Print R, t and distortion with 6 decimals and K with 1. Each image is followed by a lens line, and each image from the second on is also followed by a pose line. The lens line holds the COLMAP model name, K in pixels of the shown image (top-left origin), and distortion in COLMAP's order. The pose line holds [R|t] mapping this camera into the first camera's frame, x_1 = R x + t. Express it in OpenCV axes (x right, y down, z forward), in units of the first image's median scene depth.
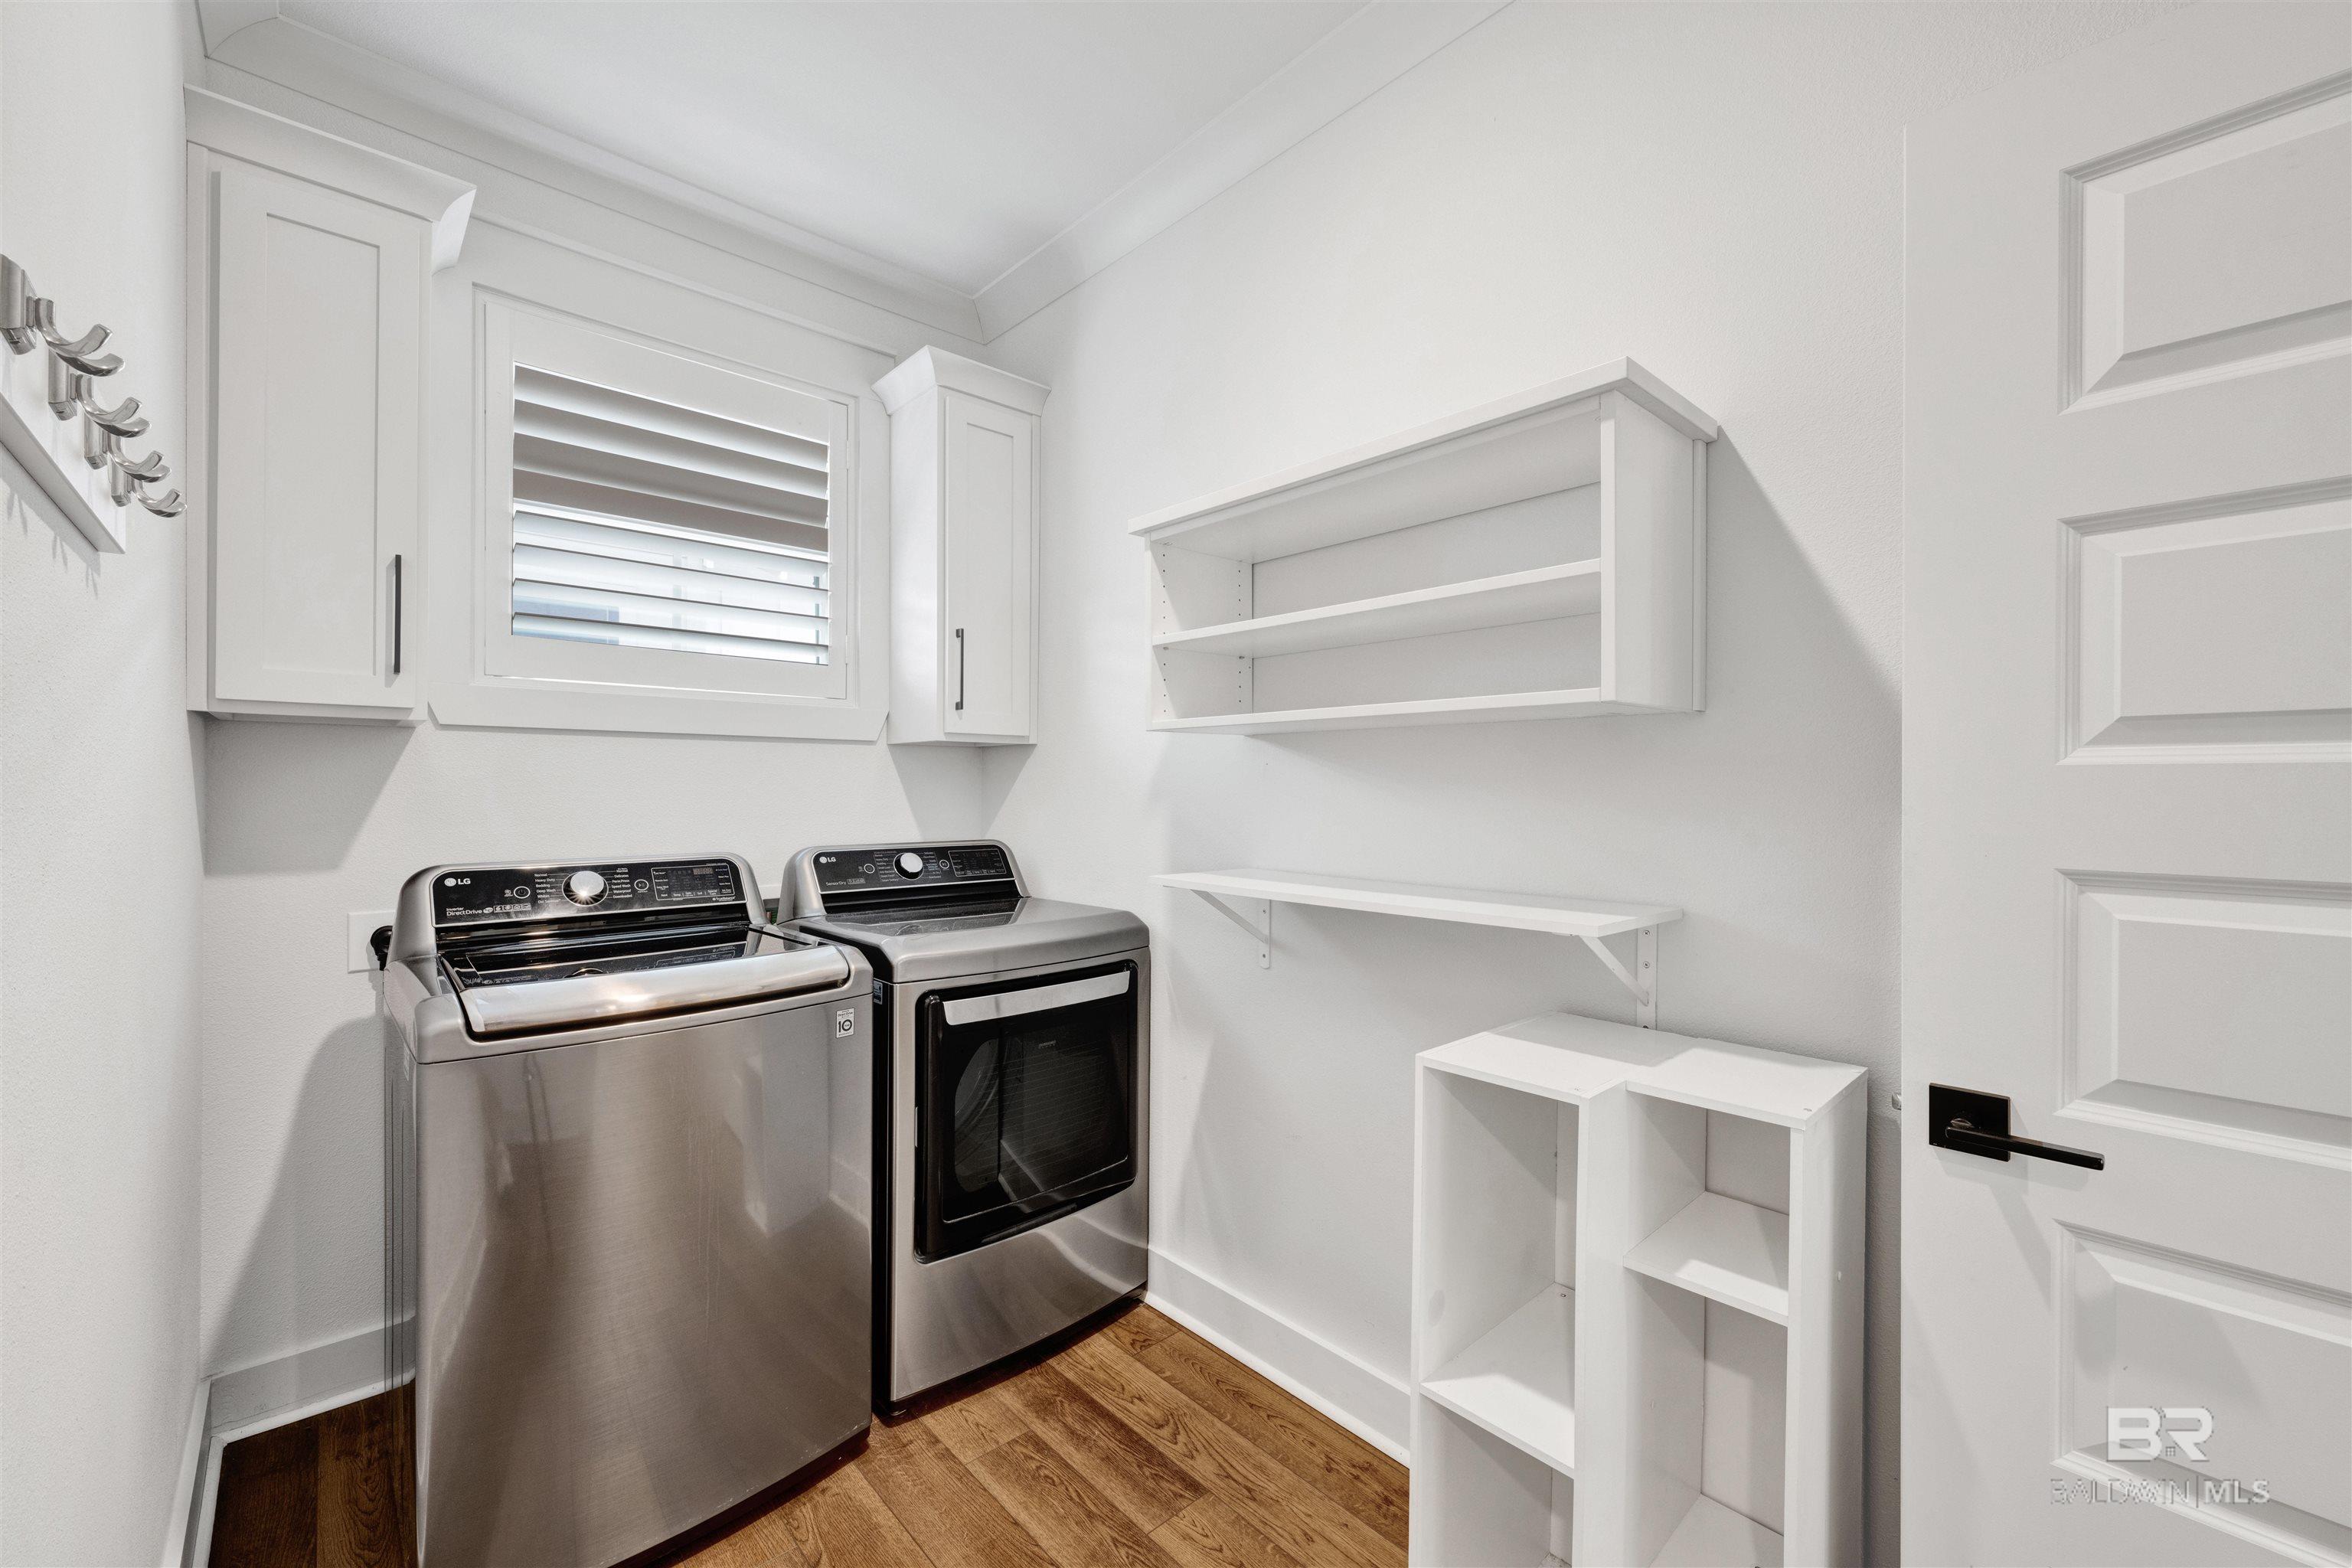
lens RADIAL K [[936.5, 0, 1173.6], [0, 936.5, 790.4], [0, 0, 1]] dist [-0.005432, 0.000410]
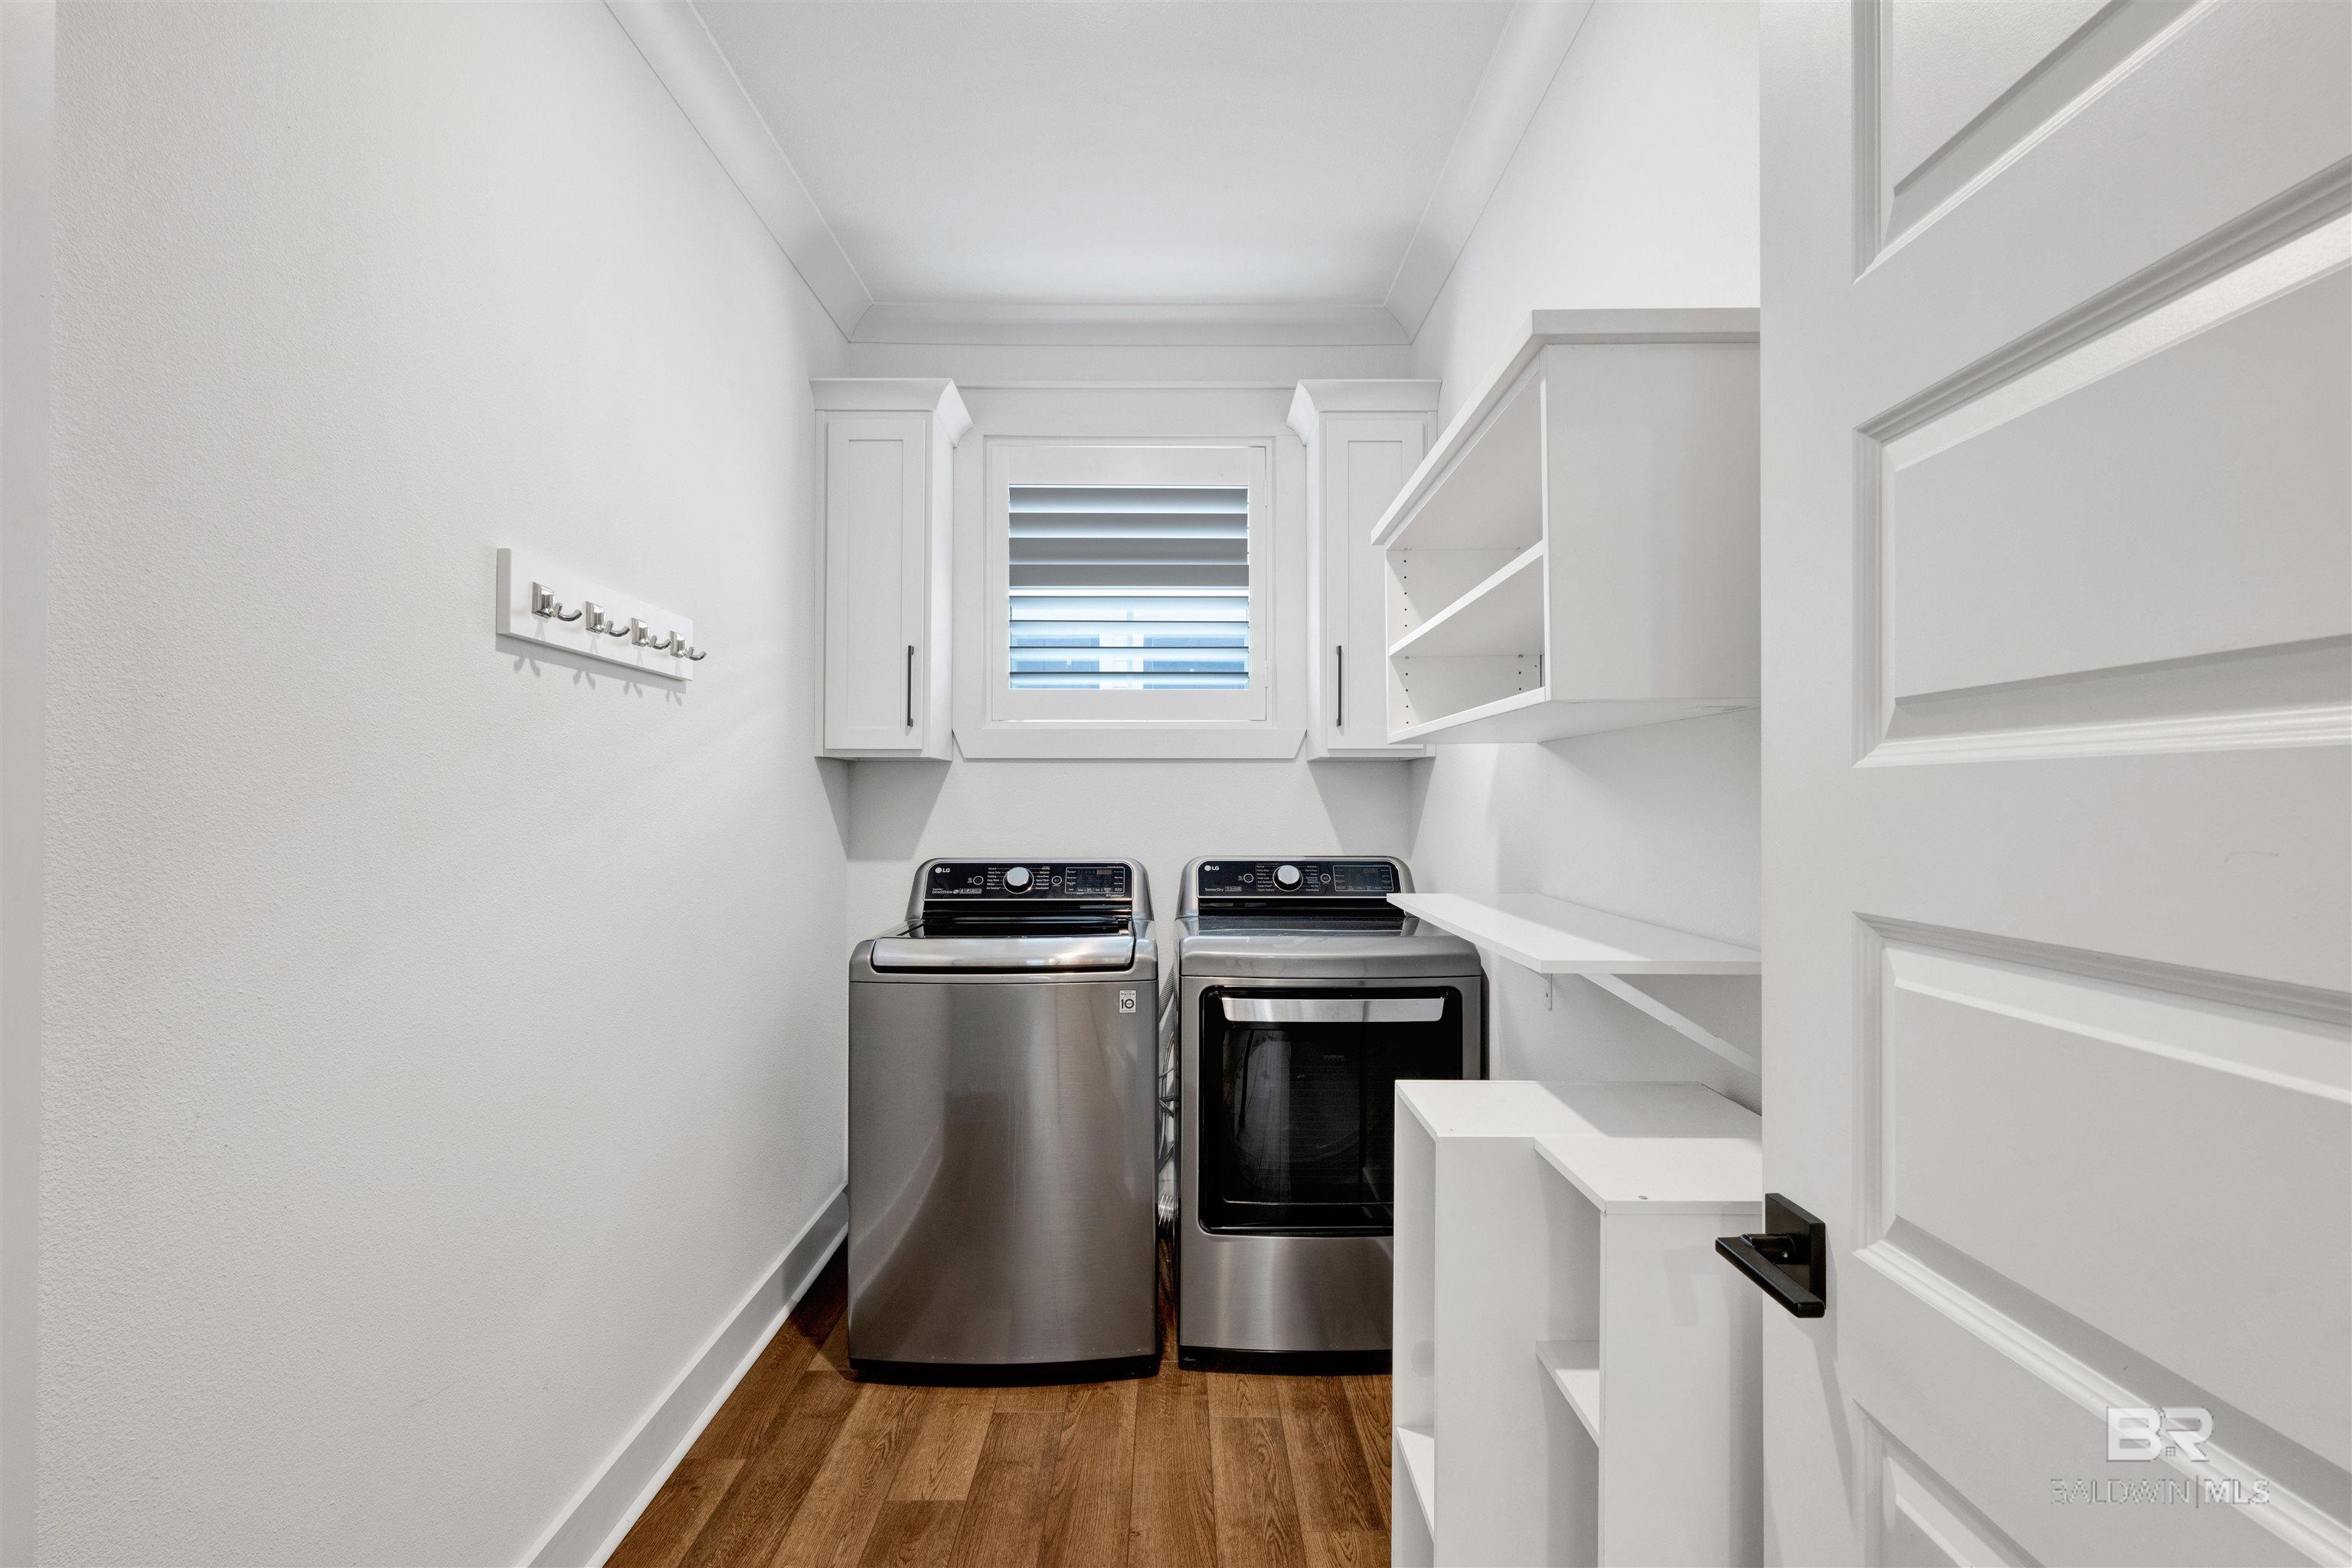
lens RADIAL K [[1098.0, 0, 1176.2], [0, 1098.0, 790.3], [0, 0, 1]] dist [-0.001638, 0.000174]
pose [[0.738415, -0.010430, -0.674266, 0.543799], [0.000310, 0.999886, -0.015126, 0.001305], [0.674346, 0.010960, 0.738334, 0.006980]]
